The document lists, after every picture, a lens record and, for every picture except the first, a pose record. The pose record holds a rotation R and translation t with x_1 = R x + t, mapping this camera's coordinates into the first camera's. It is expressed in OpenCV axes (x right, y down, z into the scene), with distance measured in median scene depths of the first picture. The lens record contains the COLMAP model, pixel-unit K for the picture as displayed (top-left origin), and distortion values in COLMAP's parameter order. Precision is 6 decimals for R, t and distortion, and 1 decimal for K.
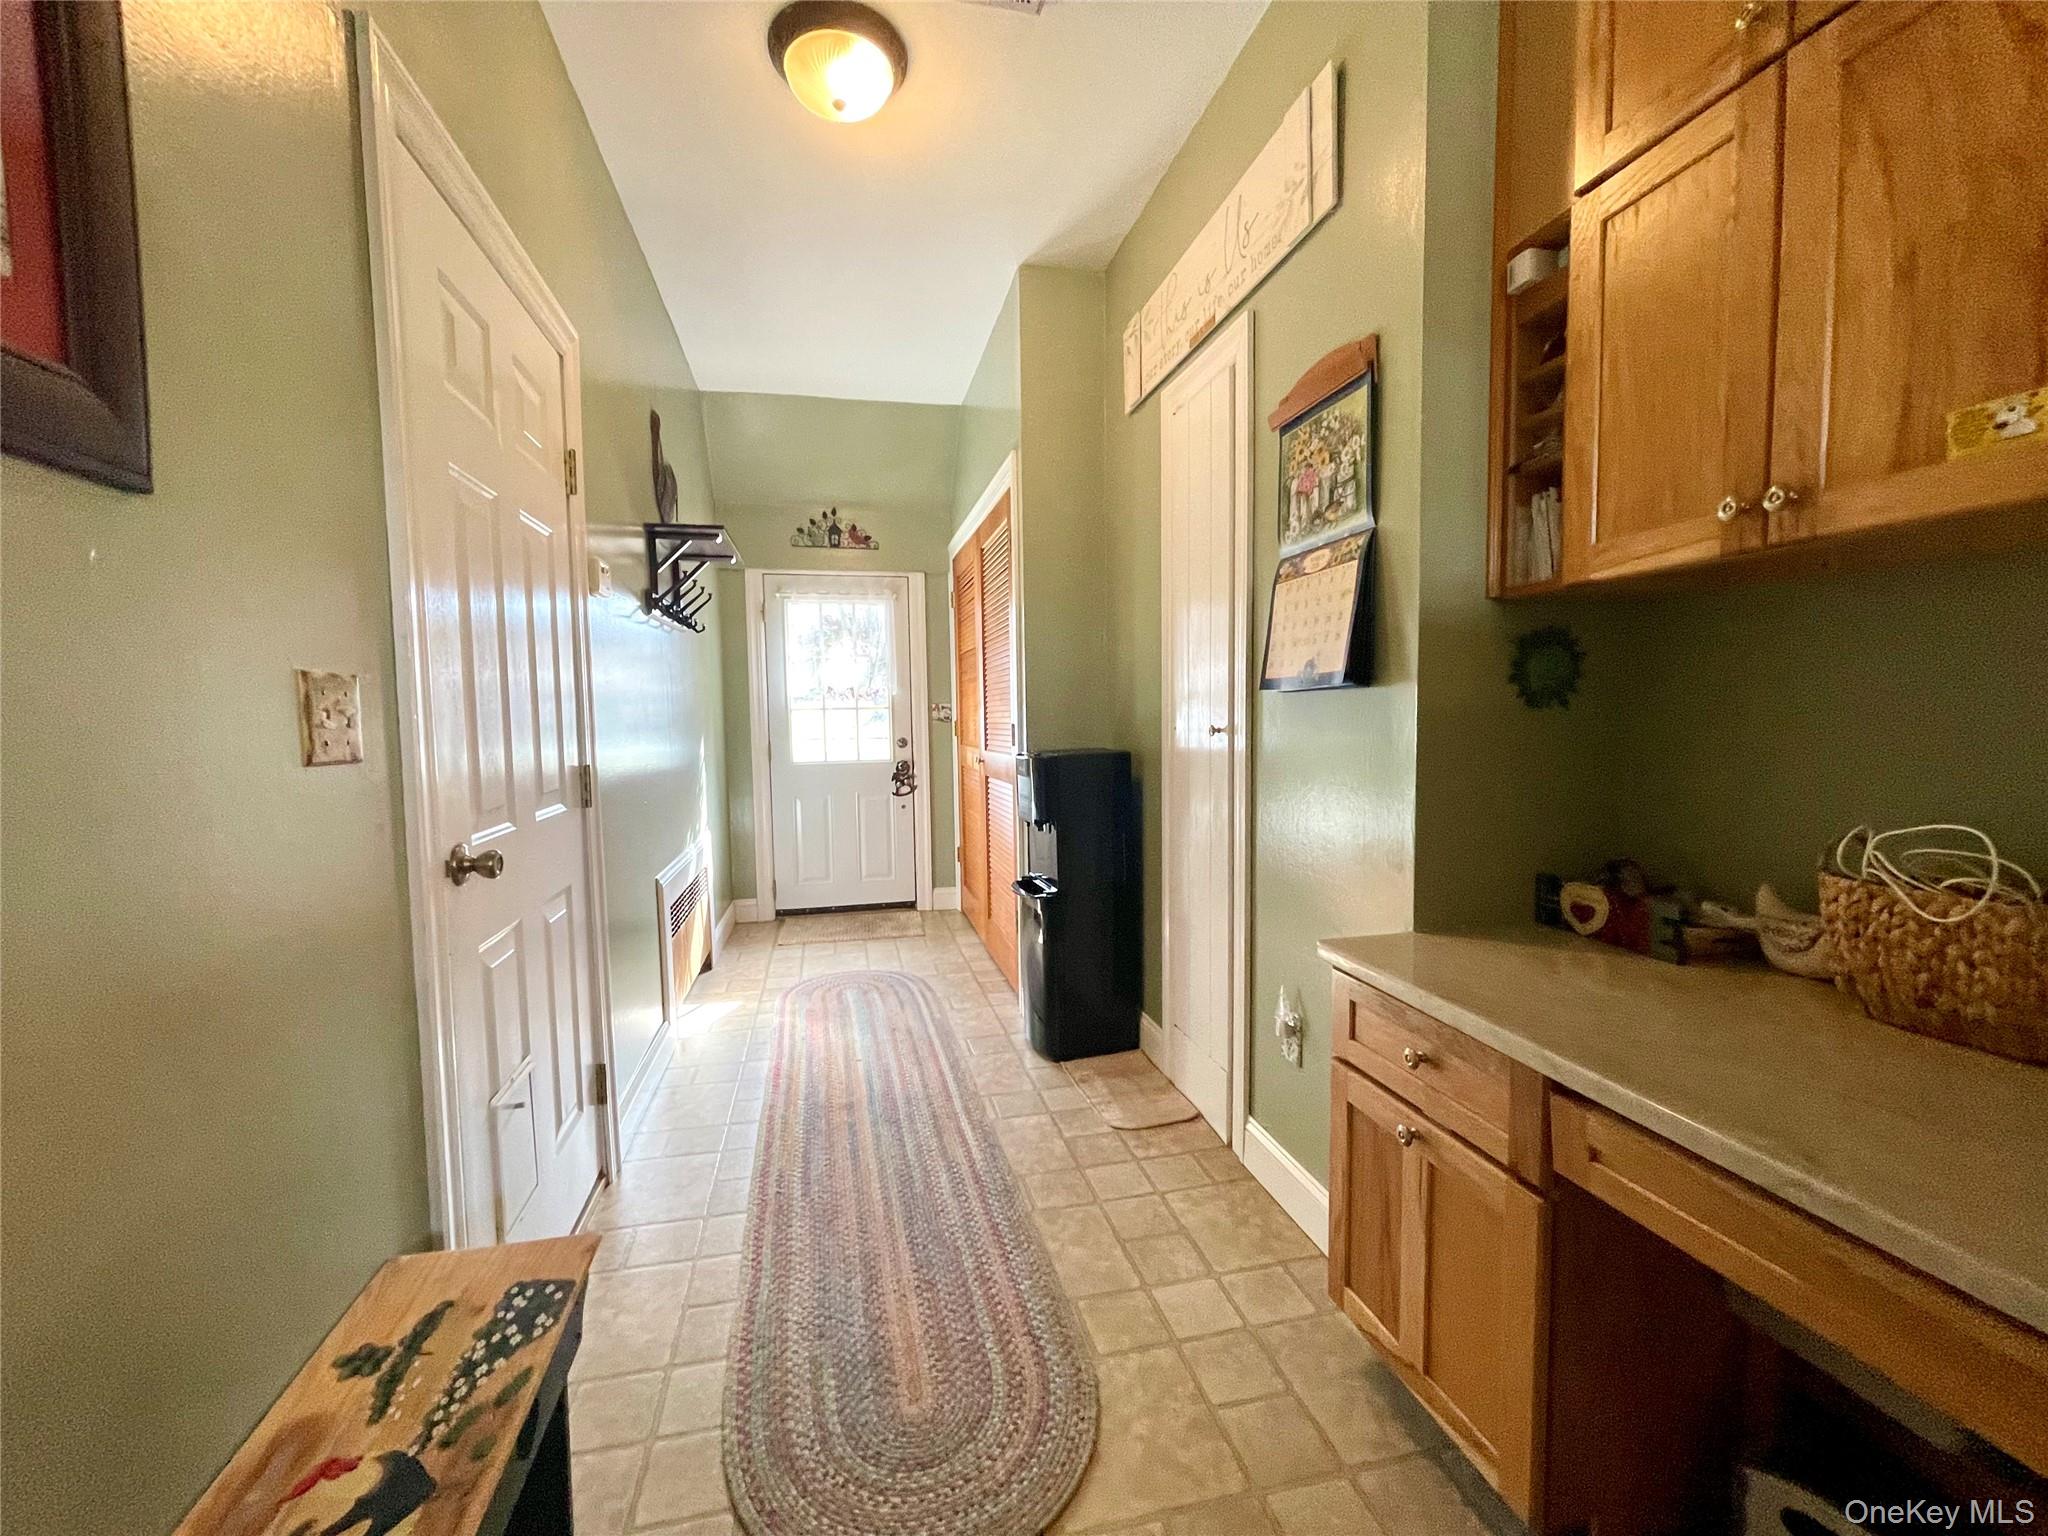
lens RADIAL K [[823.1, 0, 1020.7], [0, 823.1, 772.2], [0, 0, 1]] dist [-0.002203, -0.000208]
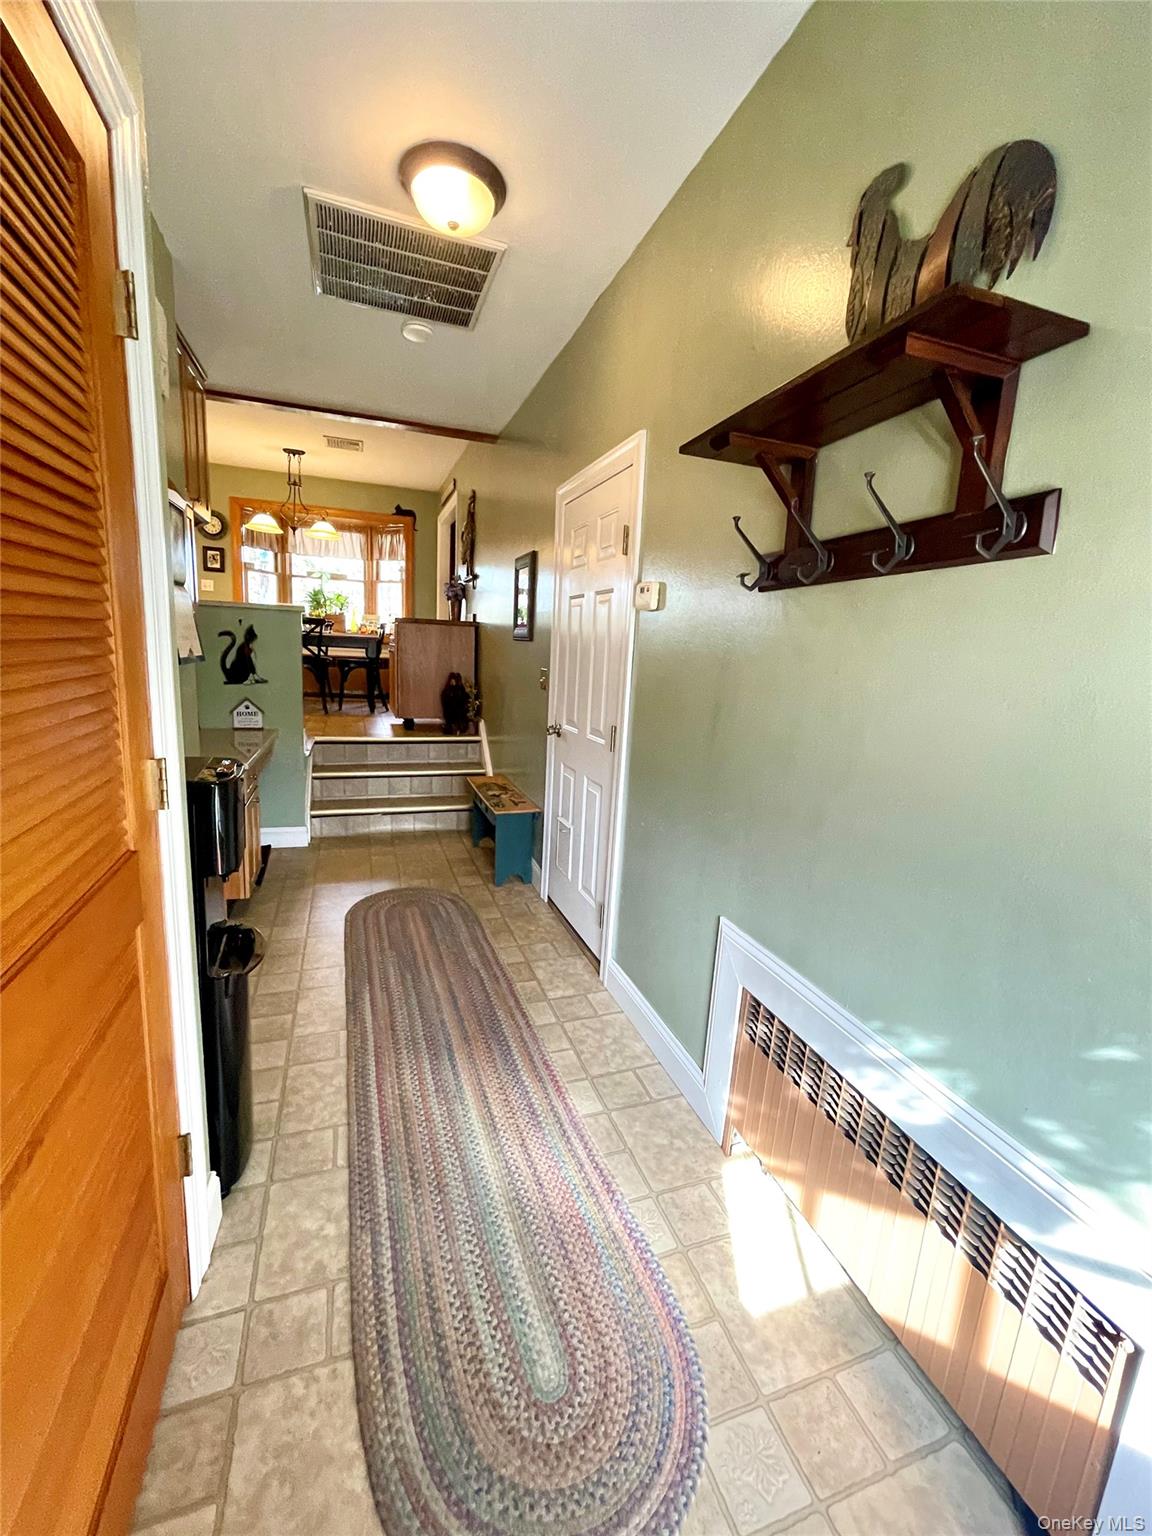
lens RADIAL K [[617.3, 0, 573.2], [0, 617.3, 760.5], [0, 0, 1]] dist [-0.002203, -0.000208]
pose [[-0.992959, -0.012726, -0.117772, -0.235053], [-0.041593, 0.968366, 0.246042, -0.182014], [0.110915, 0.249208, -0.962077, 1.659685]]
